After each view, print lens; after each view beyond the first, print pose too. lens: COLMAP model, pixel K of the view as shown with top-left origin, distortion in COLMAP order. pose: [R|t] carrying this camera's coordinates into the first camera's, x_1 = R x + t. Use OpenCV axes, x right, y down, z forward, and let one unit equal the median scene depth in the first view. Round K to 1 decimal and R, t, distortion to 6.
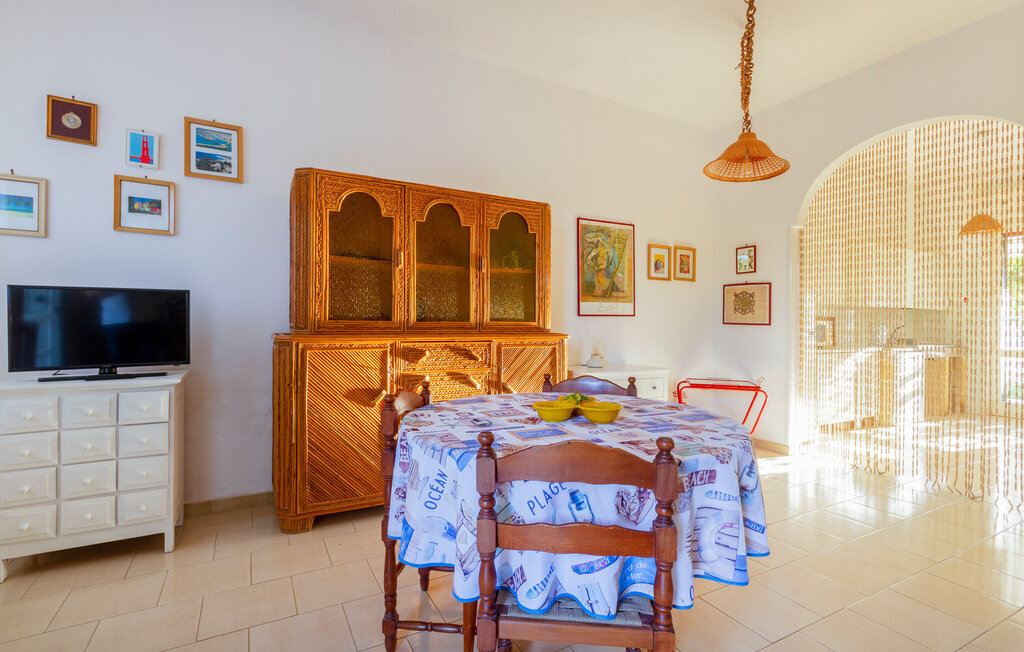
lens RADIAL K [[478.9, 0, 511.8], [0, 478.9, 325.0], [0, 0, 1]] dist [0.004290, 0.001468]
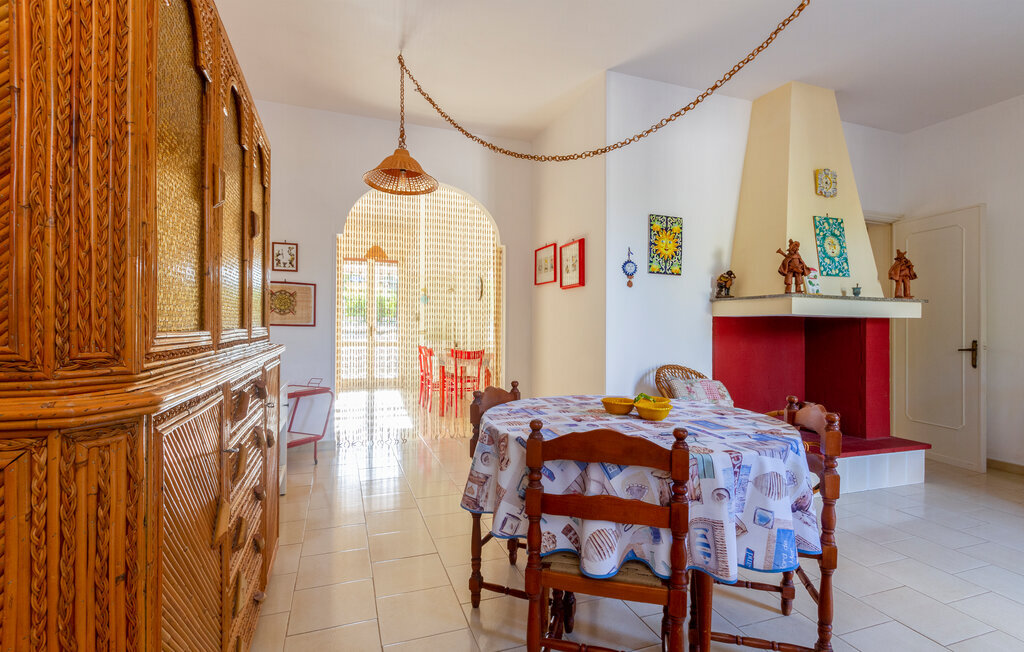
lens RADIAL K [[478.9, 0, 511.2], [0, 478.9, 324.5], [0, 0, 1]] dist [0.004290, 0.001468]
pose [[0.142080, -0.012241, 0.989779, -0.573378], [-0.001234, 0.999921, 0.012543, -0.023262], [-0.989854, -0.003003, 0.142054, 0.640252]]
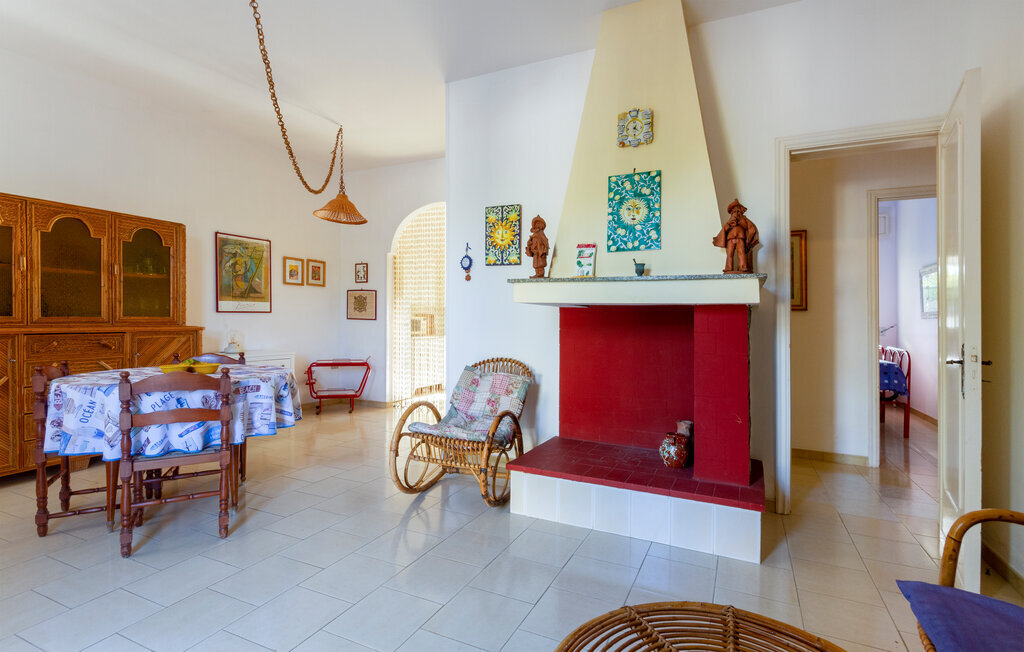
lens RADIAL K [[478.9, 0, 521.3], [0, 478.9, 326.9], [0, 0, 1]] dist [0.004290, 0.001468]
pose [[0.796049, -0.009923, 0.605151, 0.019634], [0.000704, 0.999880, 0.015469, -0.000195], [-0.605232, -0.011888, 0.795960, -0.590997]]
